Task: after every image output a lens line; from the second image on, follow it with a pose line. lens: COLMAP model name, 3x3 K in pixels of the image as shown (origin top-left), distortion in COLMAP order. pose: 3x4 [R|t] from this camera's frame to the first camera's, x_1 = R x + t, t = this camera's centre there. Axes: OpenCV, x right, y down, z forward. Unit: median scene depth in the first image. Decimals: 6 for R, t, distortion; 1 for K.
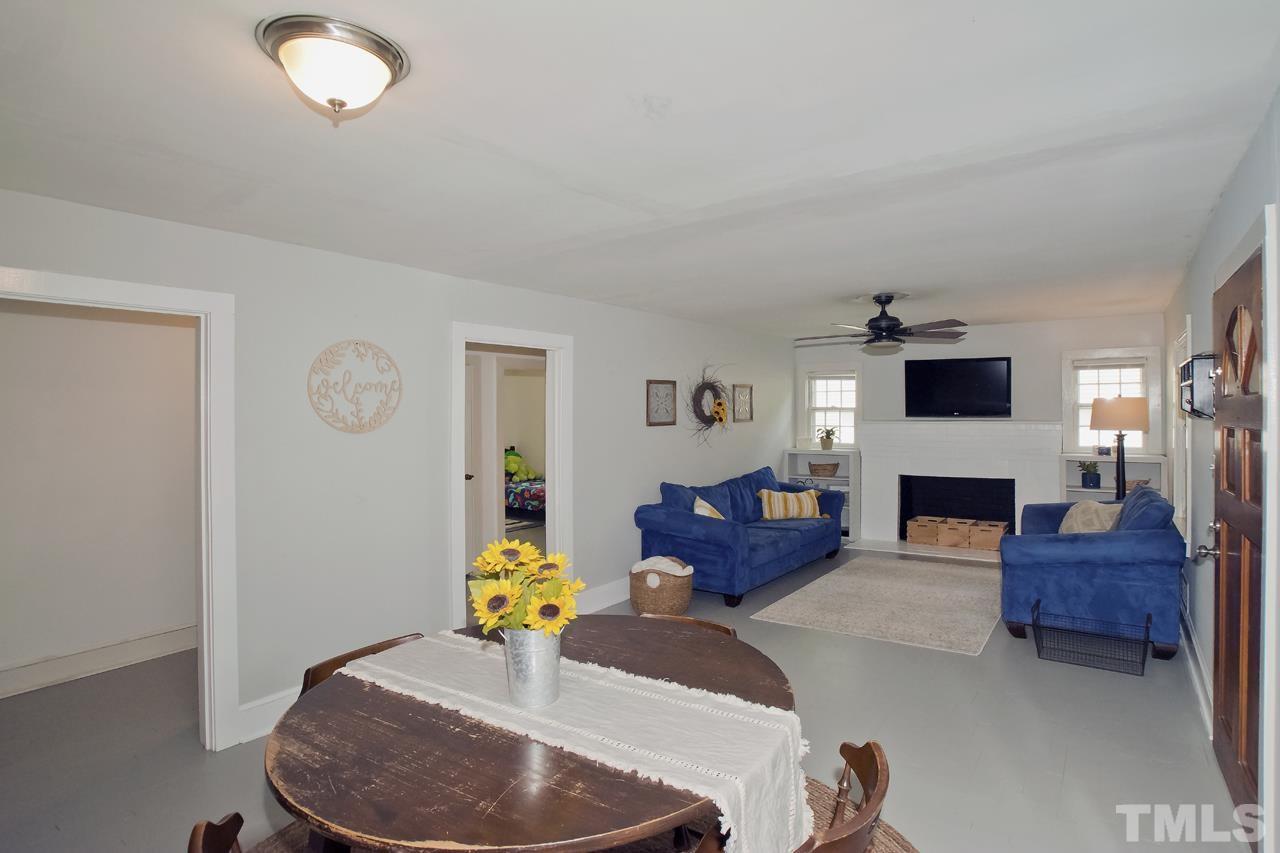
lens RADIAL K [[700.2, 0, 638.4], [0, 700.2, 418.3], [0, 0, 1]] dist [0.010623, 0.001506]
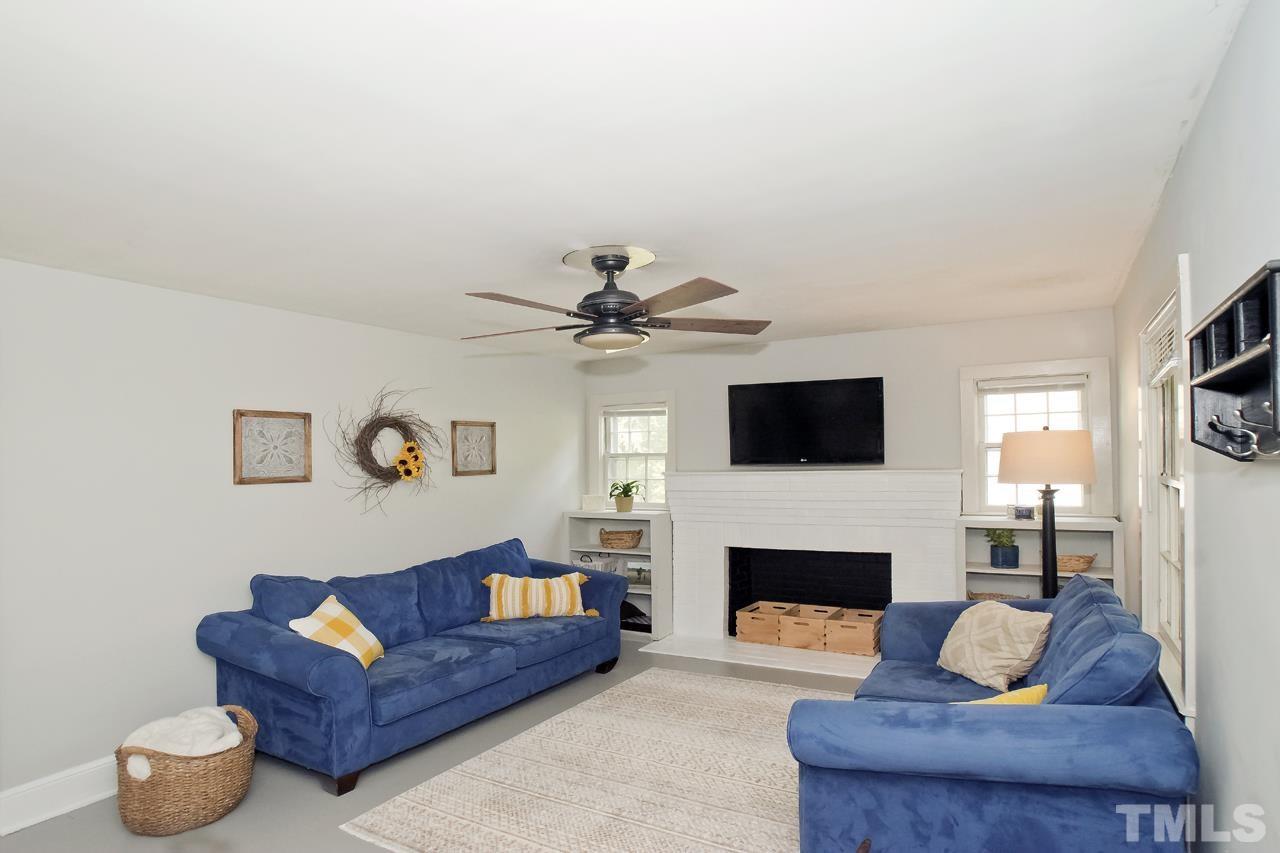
lens RADIAL K [[519.1, 0, 639.3], [0, 519.1, 469.8], [0, 0, 1]] dist [-0.010440, 0.000147]
pose [[0.996147, -0.009761, -0.087160, 0.351201], [0.009798, 0.999952, -0.000009, 0.001710], [0.087156, -0.000845, 0.996194, 0.493227]]
